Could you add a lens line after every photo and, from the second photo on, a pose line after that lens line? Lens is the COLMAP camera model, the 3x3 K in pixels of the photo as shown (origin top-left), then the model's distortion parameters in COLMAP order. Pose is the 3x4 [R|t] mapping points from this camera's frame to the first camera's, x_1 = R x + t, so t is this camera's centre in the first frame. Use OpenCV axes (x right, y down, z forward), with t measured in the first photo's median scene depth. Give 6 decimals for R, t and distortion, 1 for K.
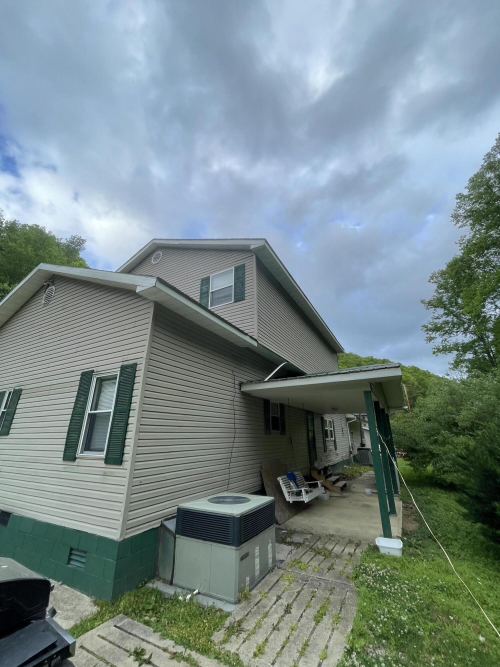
lens RADIAL K [[264.6, 0, 252.3], [0, 264.6, 333.1], [0, 0, 1]] dist [-0.000778, -0.000228]
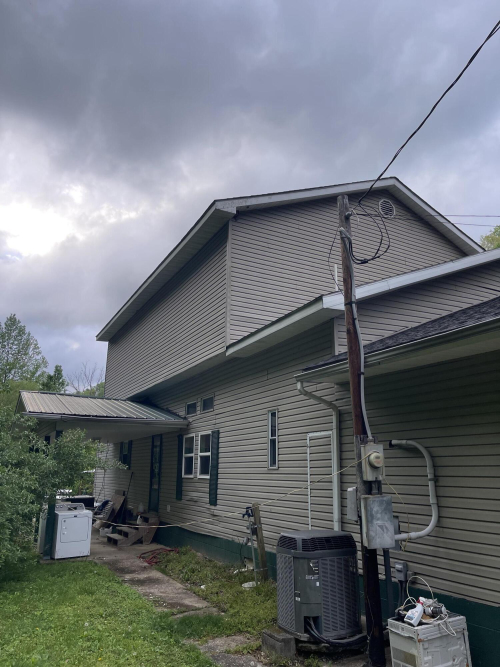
lens RADIAL K [[493.2, 0, 250.0], [0, 493.2, 333.5], [0, 0, 1]] dist [0.085719, -0.113117]
pose [[-0.551905, -0.217587, -0.805020, 1.829287], [0.307441, 0.844266, -0.438970, 1.108309], [0.775165, -0.489766, -0.399059, 2.849120]]
